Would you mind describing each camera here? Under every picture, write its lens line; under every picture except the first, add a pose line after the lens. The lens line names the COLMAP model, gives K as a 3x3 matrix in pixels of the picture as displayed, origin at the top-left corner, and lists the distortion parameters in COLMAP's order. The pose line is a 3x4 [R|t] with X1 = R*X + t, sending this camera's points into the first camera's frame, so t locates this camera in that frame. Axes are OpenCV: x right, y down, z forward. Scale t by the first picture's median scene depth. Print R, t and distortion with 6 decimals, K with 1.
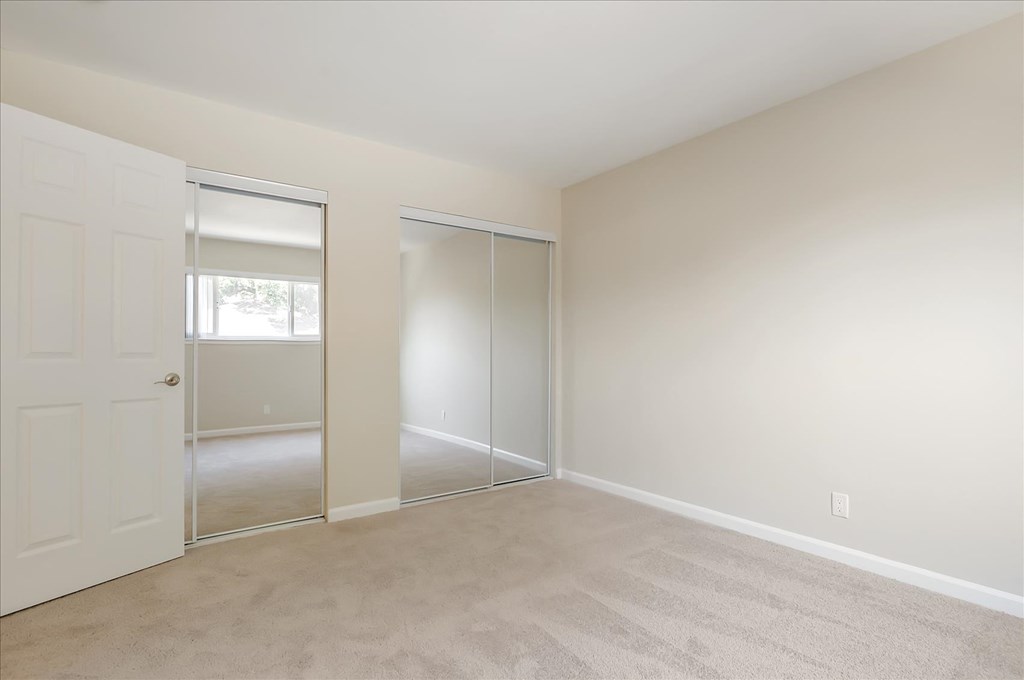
lens RADIAL K [[491.4, 0, 516.4], [0, 491.4, 342.8], [0, 0, 1]] dist [-0.000653, -0.000188]
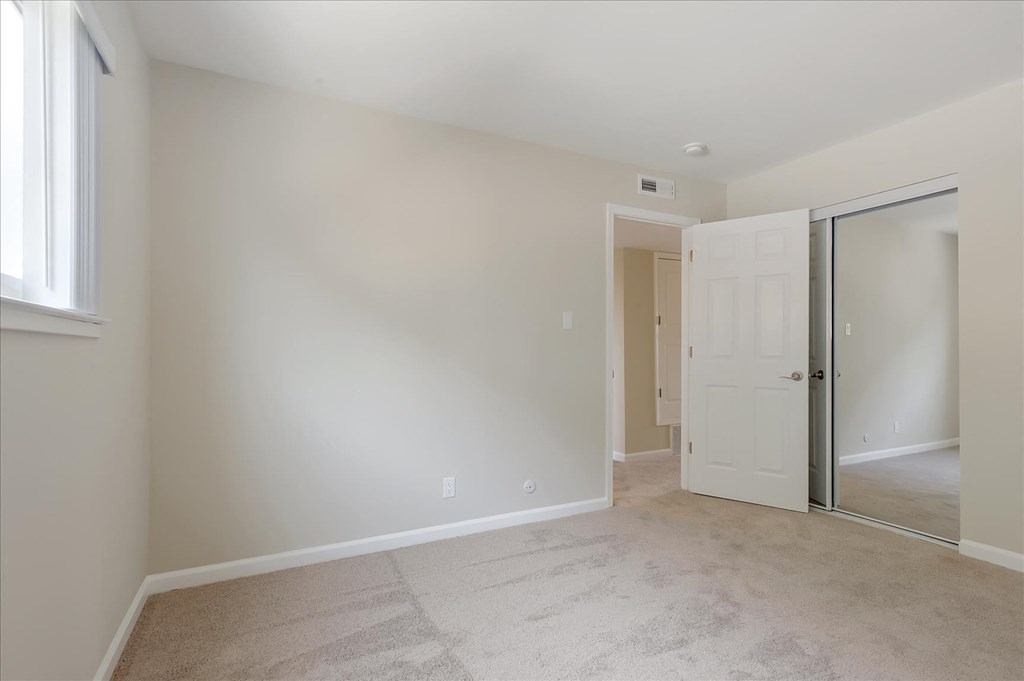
lens RADIAL K [[491.4, 0, 516.4], [0, 491.4, 343.3], [0, 0, 1]] dist [-0.000653, -0.000188]
pose [[-0.147624, -0.017428, -0.988890, 0.724626], [0.019135, 0.999607, -0.020473, -0.000002], [0.988858, -0.021945, -0.147232, 0.448199]]
